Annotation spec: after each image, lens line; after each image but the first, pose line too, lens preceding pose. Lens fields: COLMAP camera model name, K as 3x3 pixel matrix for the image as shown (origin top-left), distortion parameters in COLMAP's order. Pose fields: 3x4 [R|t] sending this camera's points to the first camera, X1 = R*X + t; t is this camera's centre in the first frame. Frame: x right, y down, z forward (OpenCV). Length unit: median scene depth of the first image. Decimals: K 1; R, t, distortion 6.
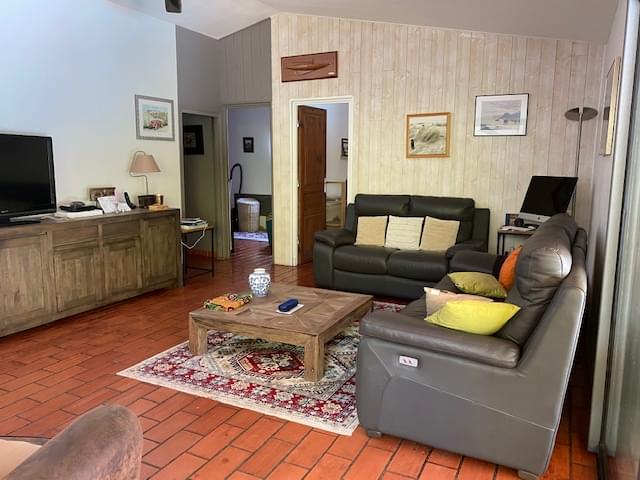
lens RADIAL K [[489.2, 0, 323.0], [0, 489.2, 238.3], [0, 0, 1]] dist [0.001581, -0.004948]
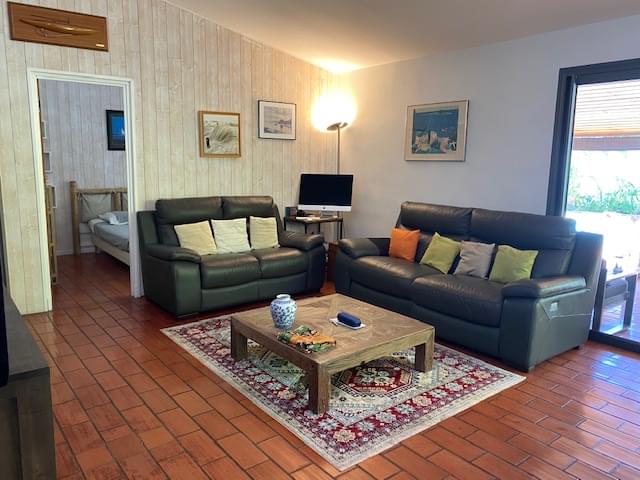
lens RADIAL K [[489.2, 0, 323.0], [0, 489.2, 238.3], [0, 0, 1]] dist [0.001581, -0.004948]
pose [[0.429866, -0.143052, 0.891488, -0.638942], [0.120603, 0.987618, 0.100325, -0.084310], [-0.894802, 0.064390, 0.441796, 0.427121]]
